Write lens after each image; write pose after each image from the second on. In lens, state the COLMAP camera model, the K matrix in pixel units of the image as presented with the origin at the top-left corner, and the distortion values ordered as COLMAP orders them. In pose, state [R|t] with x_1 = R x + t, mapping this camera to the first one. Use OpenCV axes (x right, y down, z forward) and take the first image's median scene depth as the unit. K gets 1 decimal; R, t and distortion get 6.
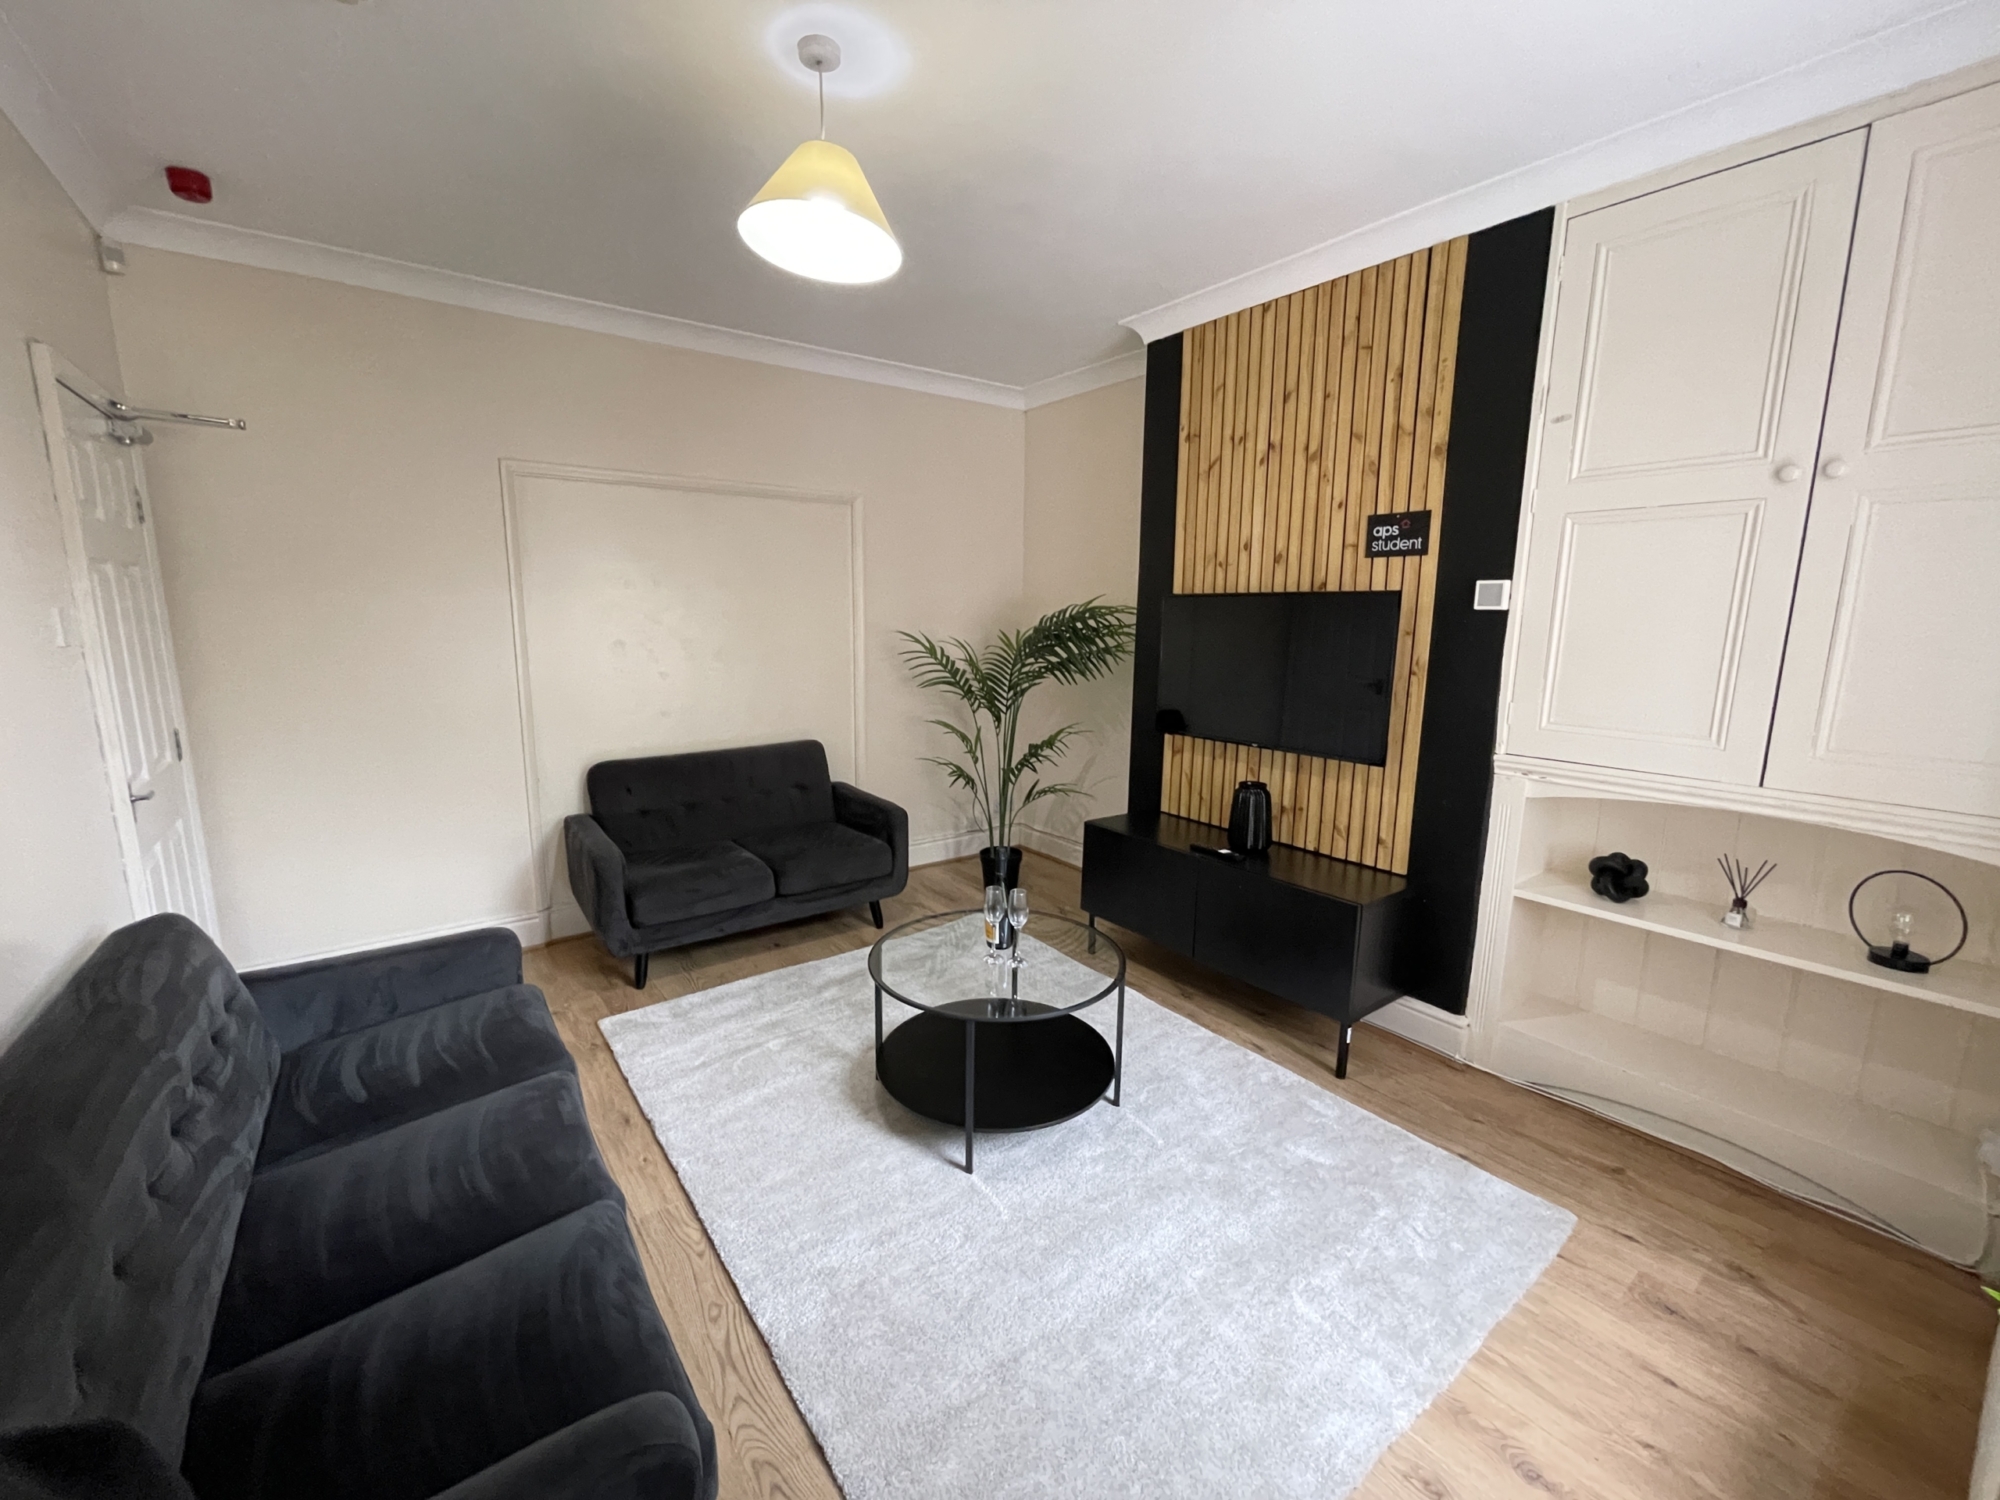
lens RADIAL K [[815.5, 0, 991.4], [0, 815.5, 747.1], [0, 0, 1]] dist [-0.002085, -0.000231]
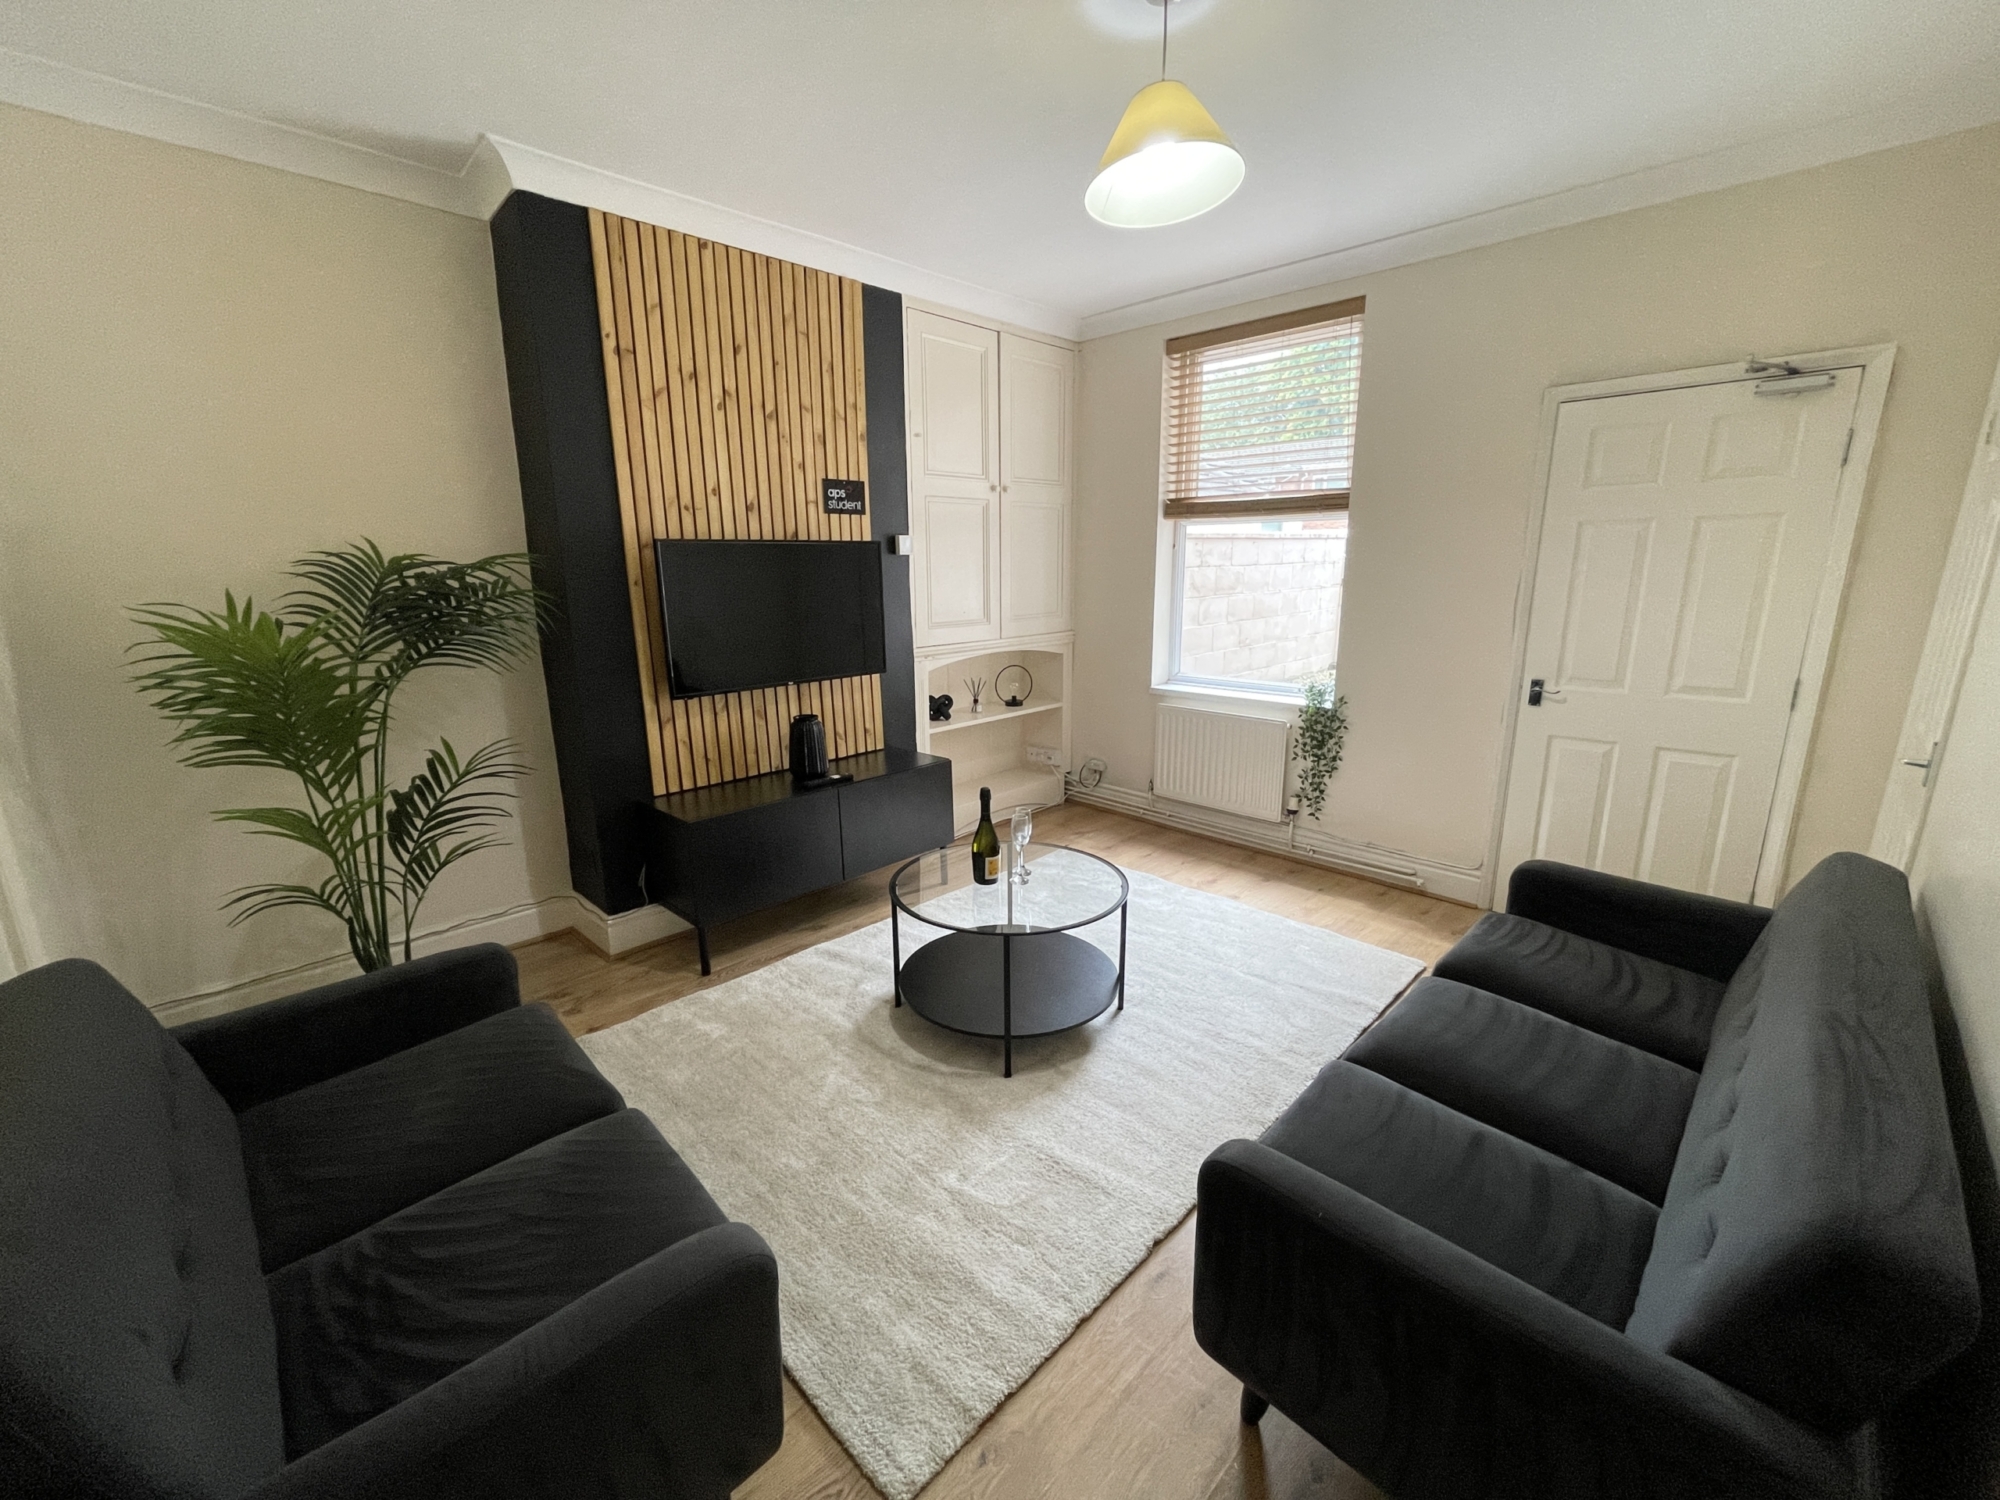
lens RADIAL K [[815.5, 0, 996.1], [0, 815.5, 747.9], [0, 0, 1]] dist [-0.002085, -0.000231]
pose [[-0.150426, -0.230877, 0.961285, -0.849254], [0.172835, 0.951233, 0.255509, -0.163664], [-0.973396, 0.204579, -0.103186, 0.941940]]
